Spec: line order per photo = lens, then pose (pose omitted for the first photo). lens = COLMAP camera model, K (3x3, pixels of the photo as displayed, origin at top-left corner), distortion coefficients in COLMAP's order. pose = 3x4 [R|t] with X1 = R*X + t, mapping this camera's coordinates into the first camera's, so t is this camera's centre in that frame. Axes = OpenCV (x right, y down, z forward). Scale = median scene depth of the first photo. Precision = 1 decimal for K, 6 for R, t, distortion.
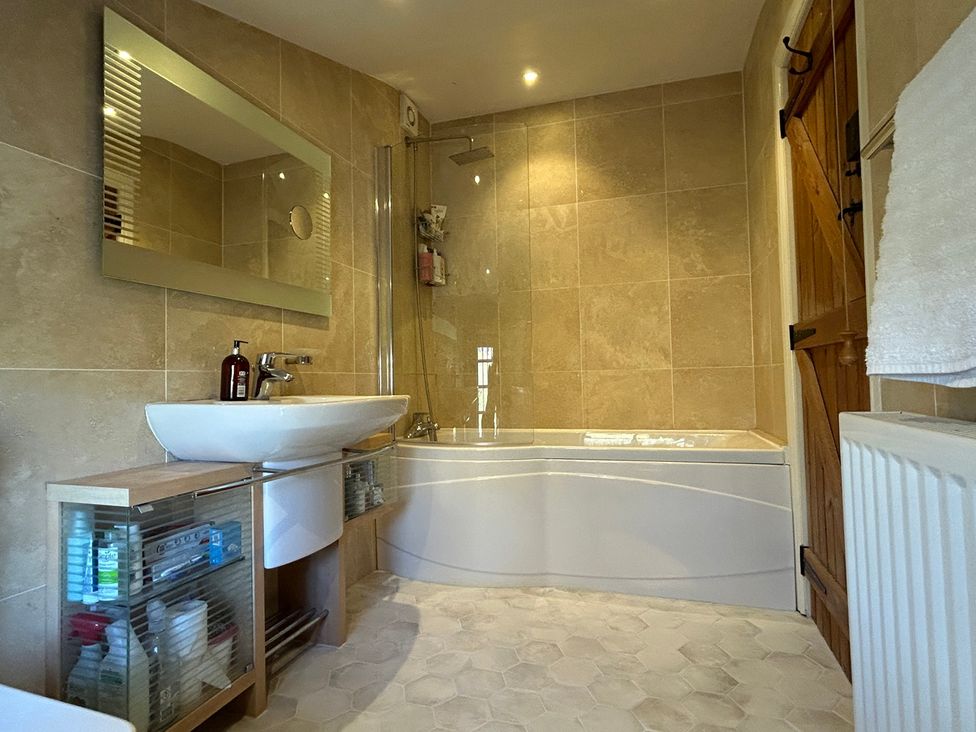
lens RADIAL K [[527.7, 0, 488.0], [0, 527.7, 366.0], [0, 0, 1]] dist [0.001736, 0.000215]
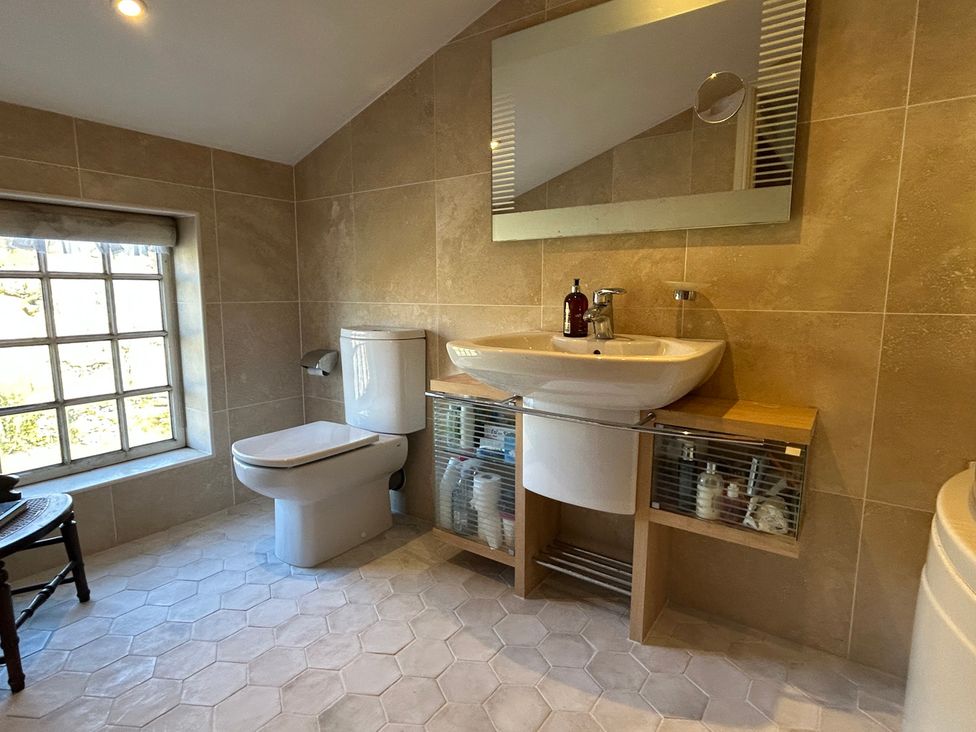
lens RADIAL K [[527.7, 0, 488.0], [0, 527.7, 366.0], [0, 0, 1]] dist [0.001736, 0.000215]
pose [[-0.298951, 0.155865, -0.941453, 0.561399], [0.032354, 0.987659, 0.153241, -0.041628], [0.953720, 0.015352, -0.300304, 1.116234]]
